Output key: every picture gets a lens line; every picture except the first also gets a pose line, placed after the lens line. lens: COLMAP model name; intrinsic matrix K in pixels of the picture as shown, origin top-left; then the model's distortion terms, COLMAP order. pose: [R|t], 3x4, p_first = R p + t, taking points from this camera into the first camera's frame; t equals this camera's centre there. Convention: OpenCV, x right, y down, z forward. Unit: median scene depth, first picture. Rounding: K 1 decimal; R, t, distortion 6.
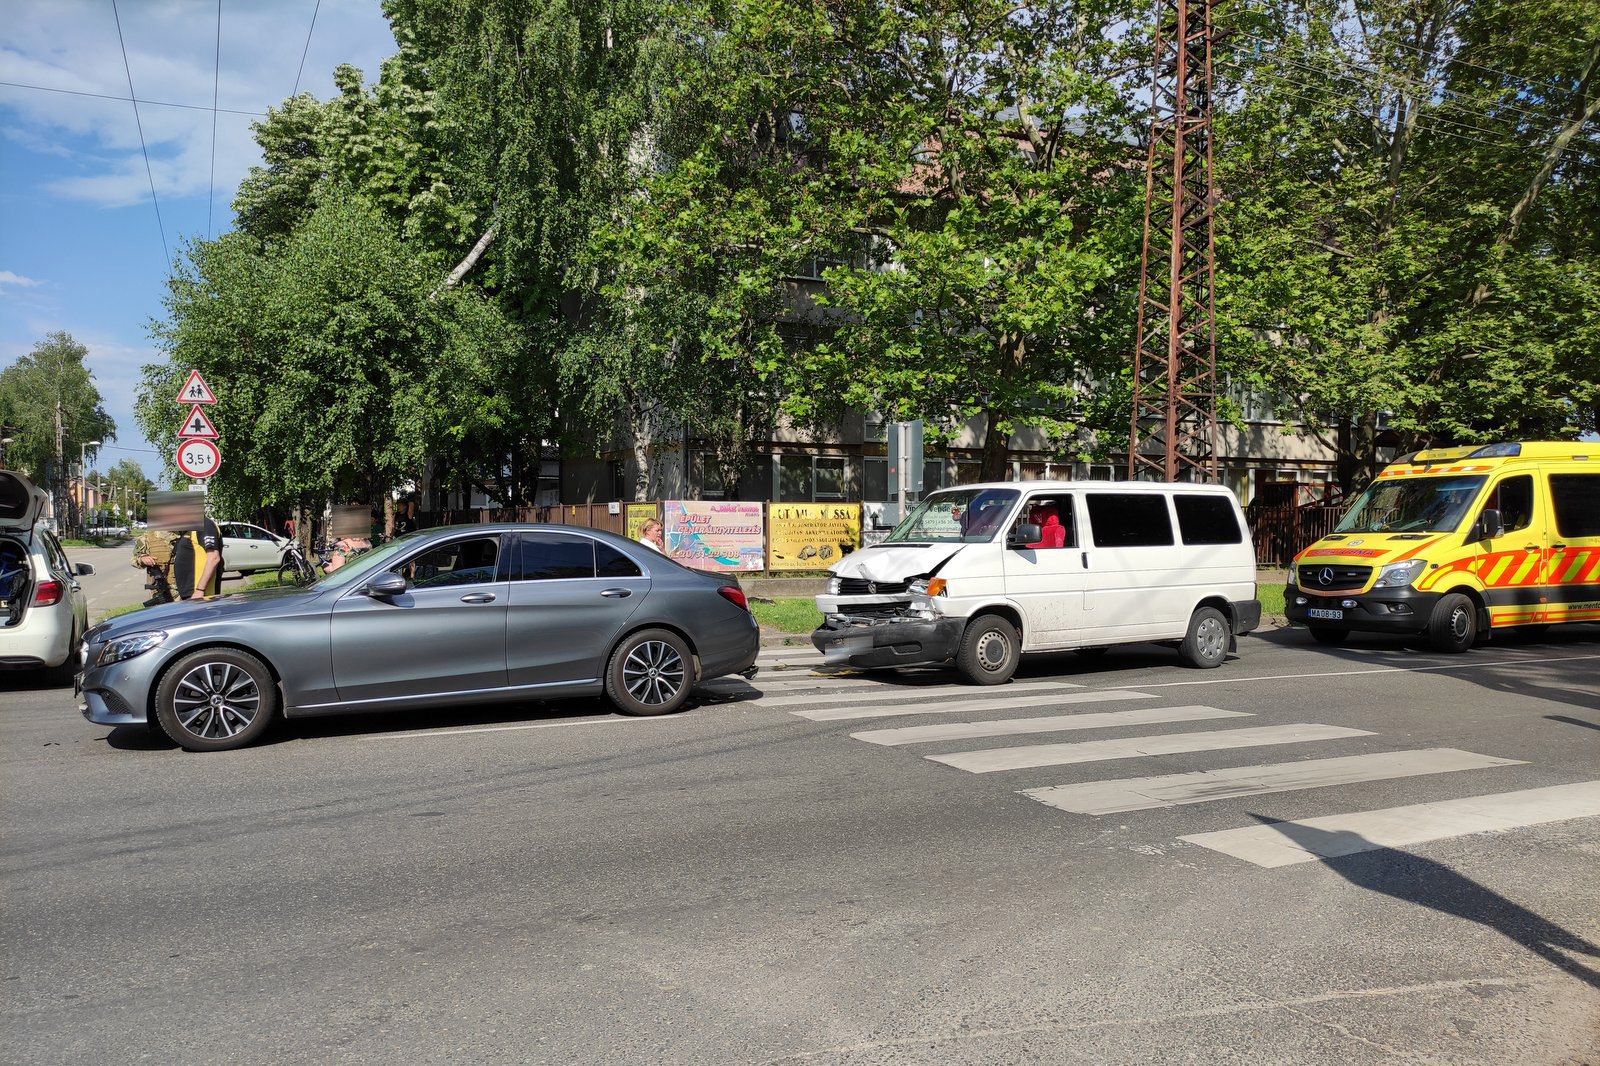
lens RADIAL K [[1197.9, 0, 772.4], [0, 1197.9, 595.1], [0, 0, 1]] dist [0.030740, 0.001736]
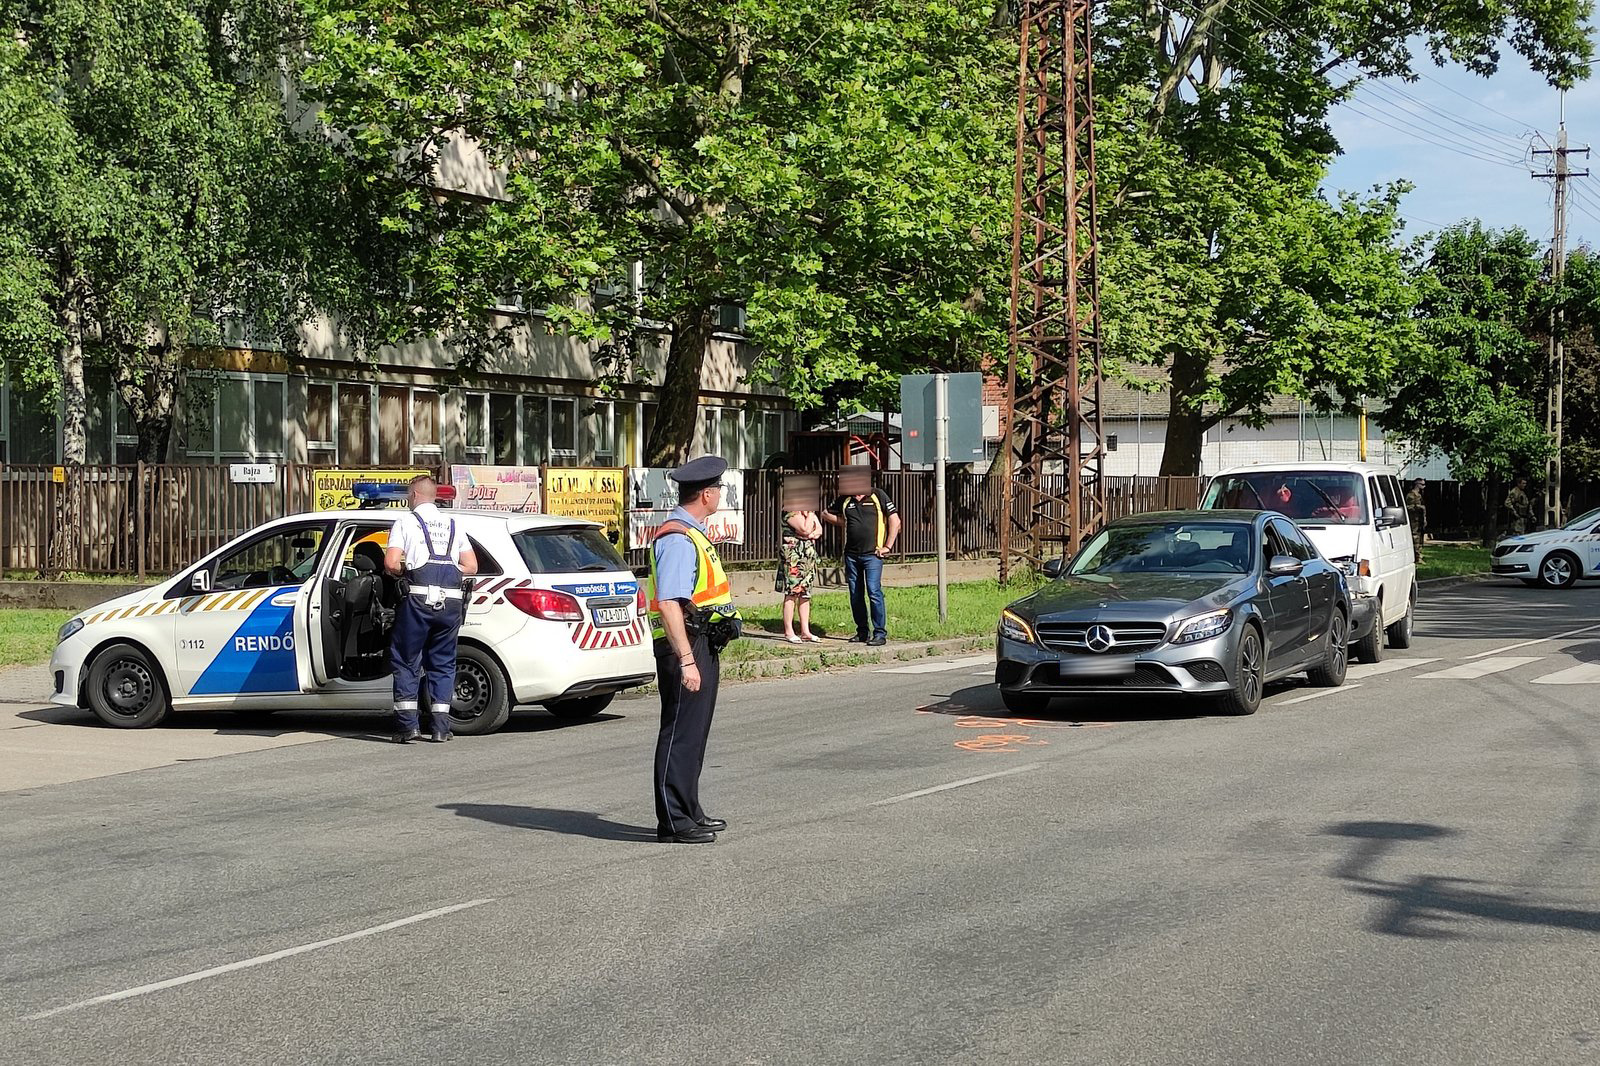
lens RADIAL K [[2713.2, 0, 800.0], [0, 2713.2, 533.0], [0, 0, 1]] dist [0.061480, -0.020461]
pose [[0.768692, -0.009950, 0.639541, -1.253935], [0.035553, 0.998998, -0.027191, 0.006737], [-0.638630, 0.043639, 0.768276, -0.341553]]
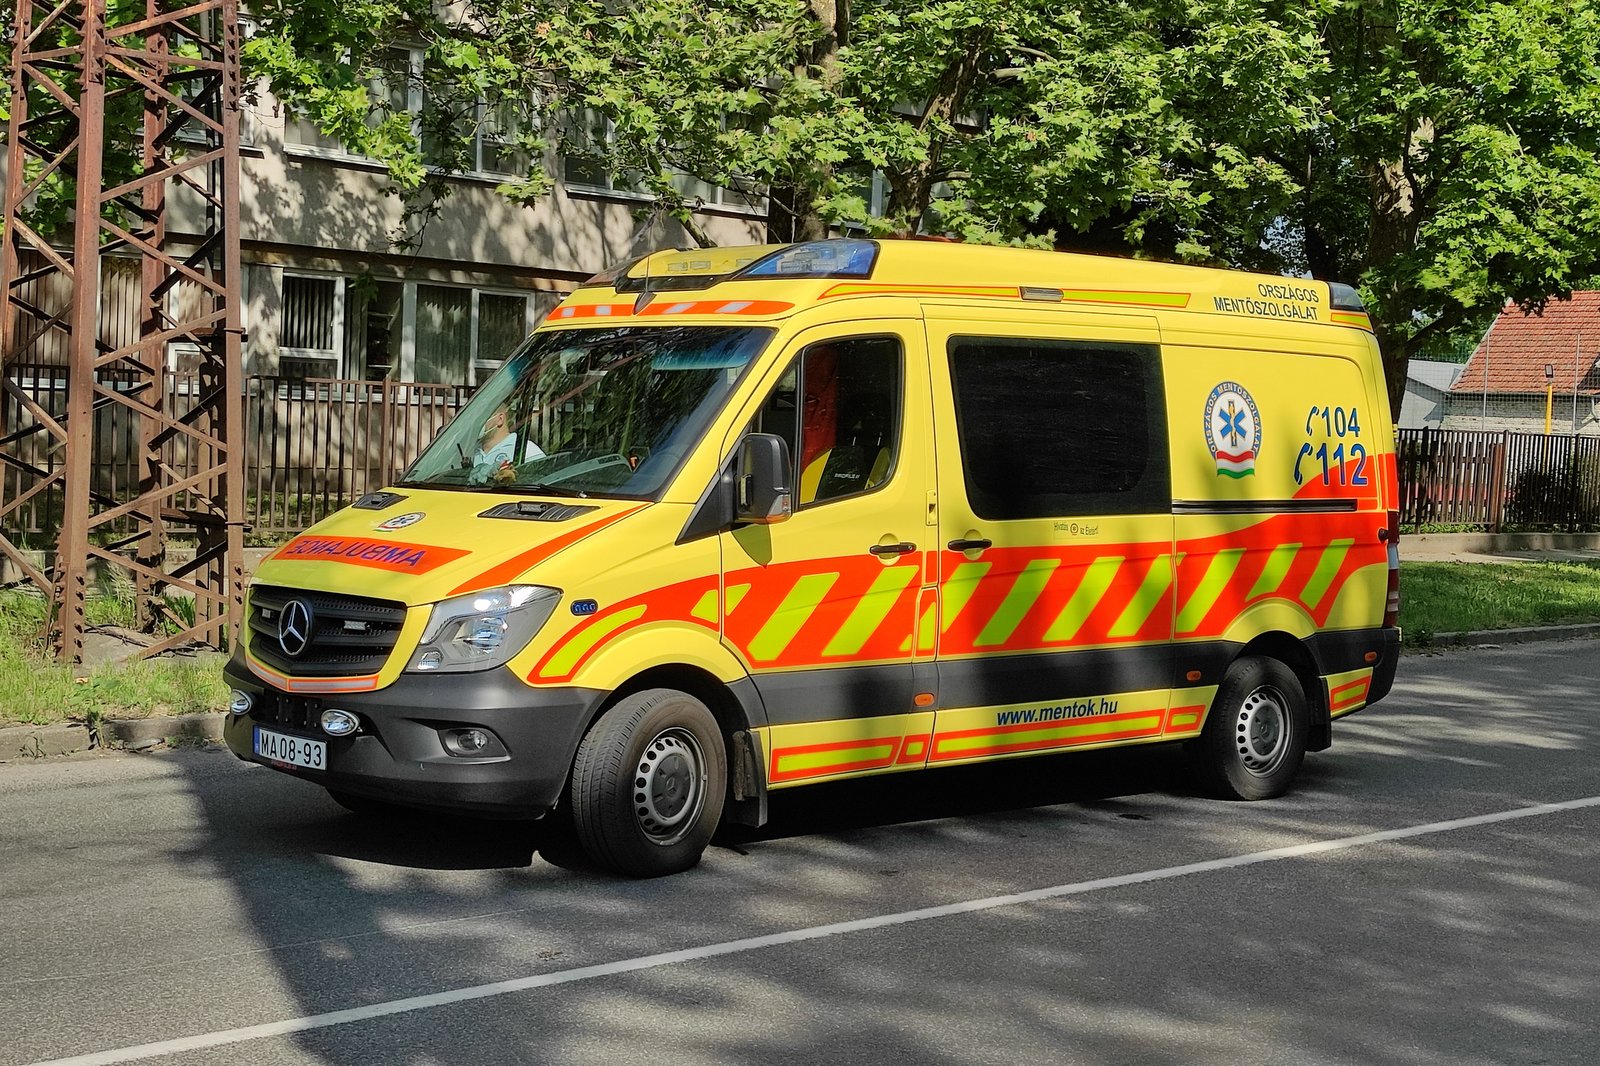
lens RADIAL K [[2365.9, 0, 759.9], [0, 2365.9, 530.3], [0, 0, 1]] dist [0.091350, 0.044533]
pose [[0.940928, 0.019573, 0.338042, 0.359279], [-0.018681, 0.999808, -0.005893, -0.038789], [-0.338092, -0.000770, 0.941113, 0.379542]]
